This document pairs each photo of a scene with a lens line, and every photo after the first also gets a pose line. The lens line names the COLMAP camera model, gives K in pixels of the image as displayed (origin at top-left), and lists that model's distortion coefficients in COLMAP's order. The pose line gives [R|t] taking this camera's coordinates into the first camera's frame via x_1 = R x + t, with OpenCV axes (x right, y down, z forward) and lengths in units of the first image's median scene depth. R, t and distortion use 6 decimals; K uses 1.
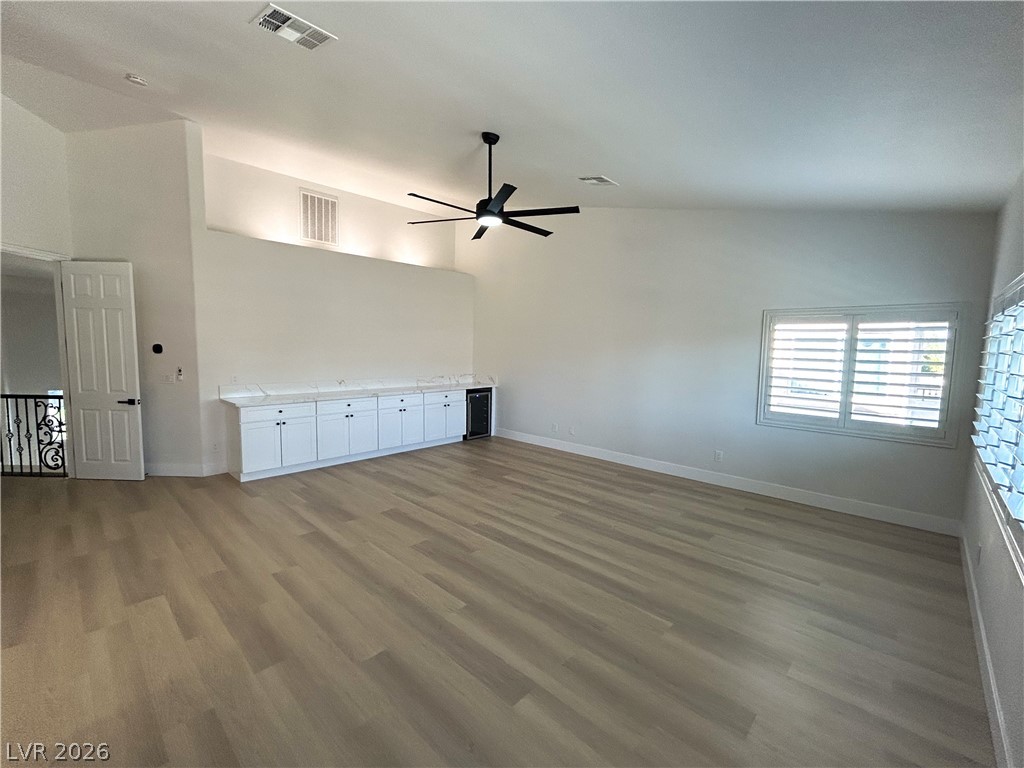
lens RADIAL K [[440.7, 0, 509.6], [0, 440.7, 384.2], [0, 0, 1]] dist [0.002328, 0.000304]
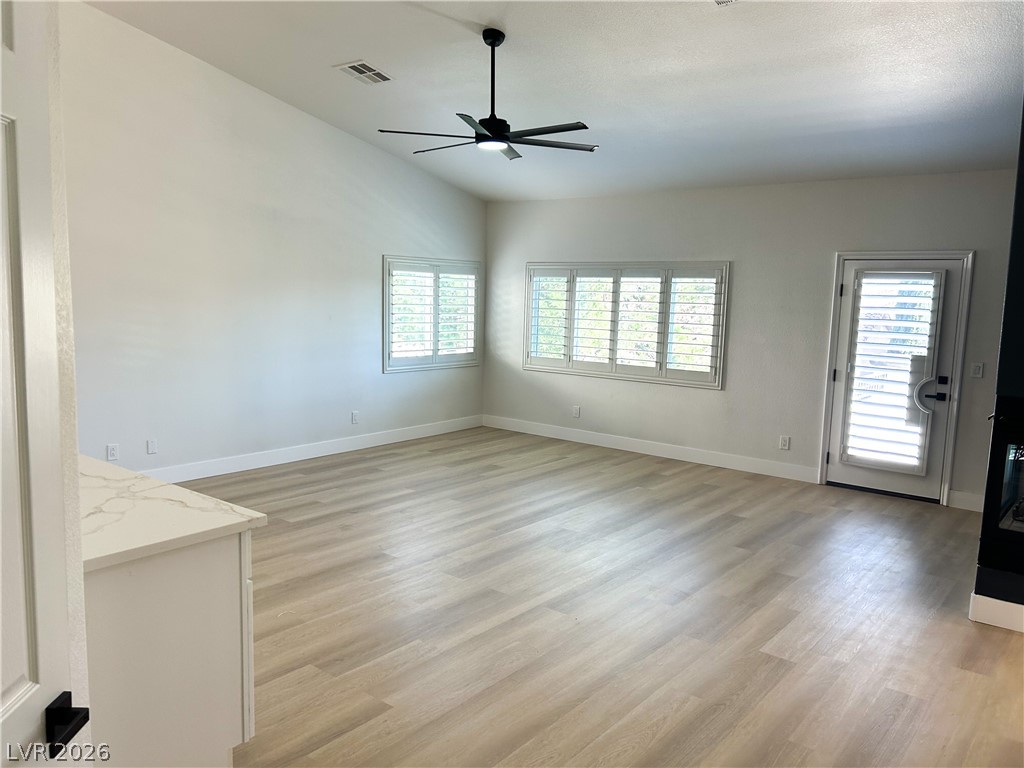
lens RADIAL K [[764.6, 0, 509.0], [0, 764.6, 383.8], [0, 0, 1]] dist [0.045148, -0.010152]
pose [[-0.075262, -0.140480, 0.987219, -1.297628], [0.064670, 0.987255, 0.145415, -0.131607], [-0.995064, 0.074788, -0.065218, 0.958723]]
